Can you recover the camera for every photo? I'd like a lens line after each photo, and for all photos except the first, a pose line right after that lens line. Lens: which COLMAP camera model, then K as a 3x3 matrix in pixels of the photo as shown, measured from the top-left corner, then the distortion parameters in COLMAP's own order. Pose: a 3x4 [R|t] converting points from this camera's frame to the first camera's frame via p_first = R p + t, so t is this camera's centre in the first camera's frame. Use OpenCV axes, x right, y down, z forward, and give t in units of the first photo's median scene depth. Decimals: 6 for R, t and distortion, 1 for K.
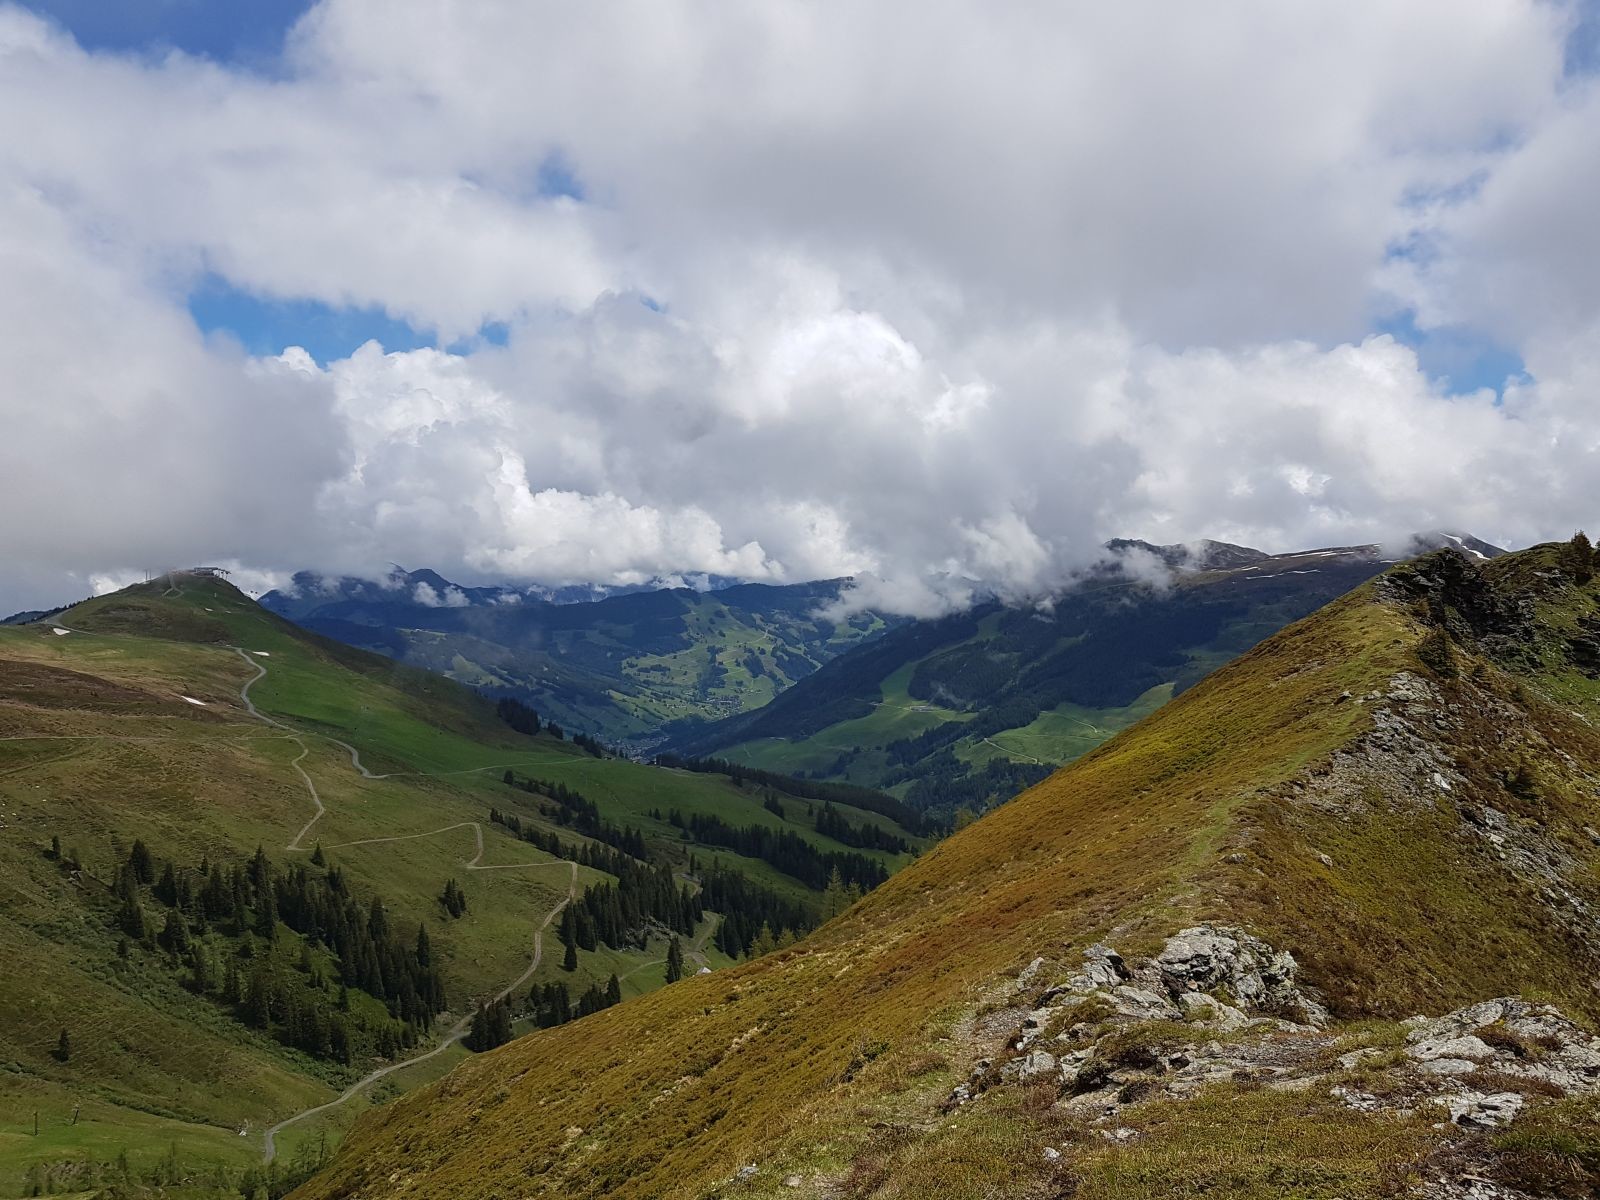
lens RADIAL K [[1226.6, 0, 801.7], [0, 1226.6, 597.2], [0, 0, 1]] dist [-0.011465, -0.022161]
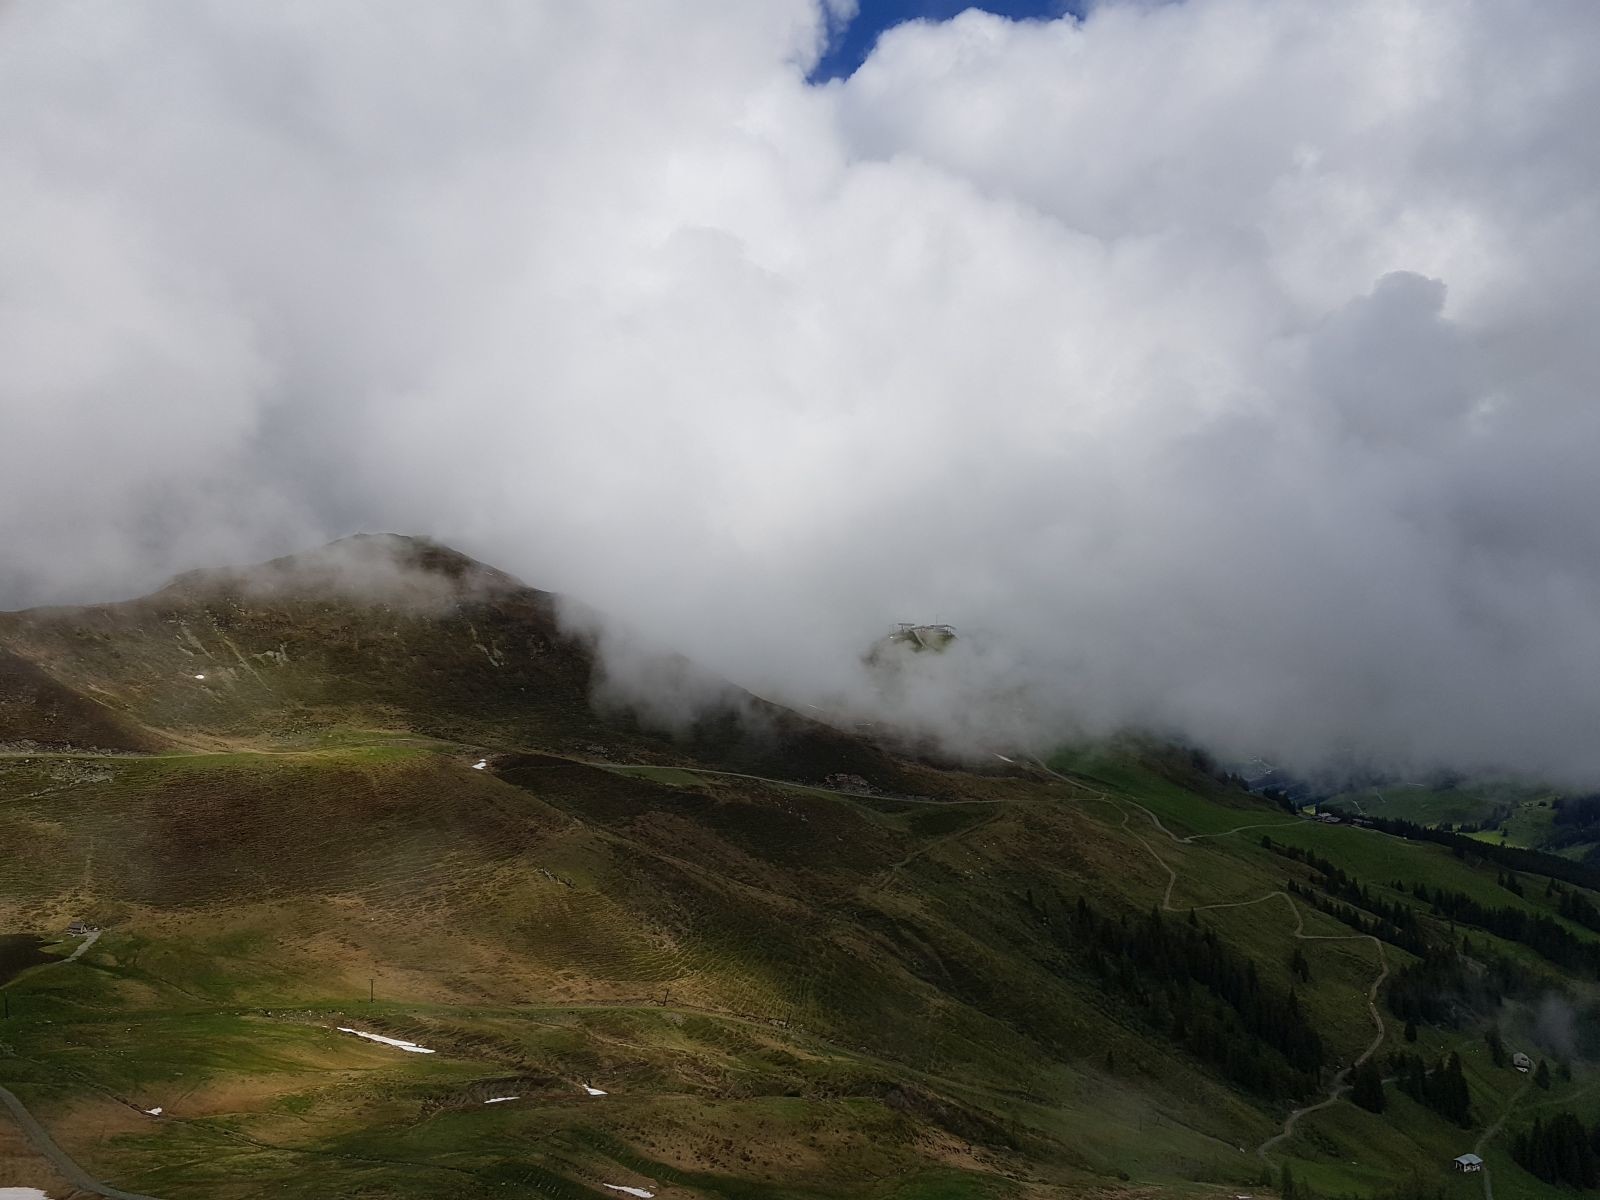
lens RADIAL K [[1226.6, 0, 841.7], [0, 1226.6, 587.4], [0, 0, 1]] dist [-0.011465, -0.022161]
pose [[0.902641, -0.000376, -0.430395, -0.154356], [-0.010905, 0.999659, -0.023745, -0.068742], [0.430257, 0.026126, 0.902328, -0.209257]]
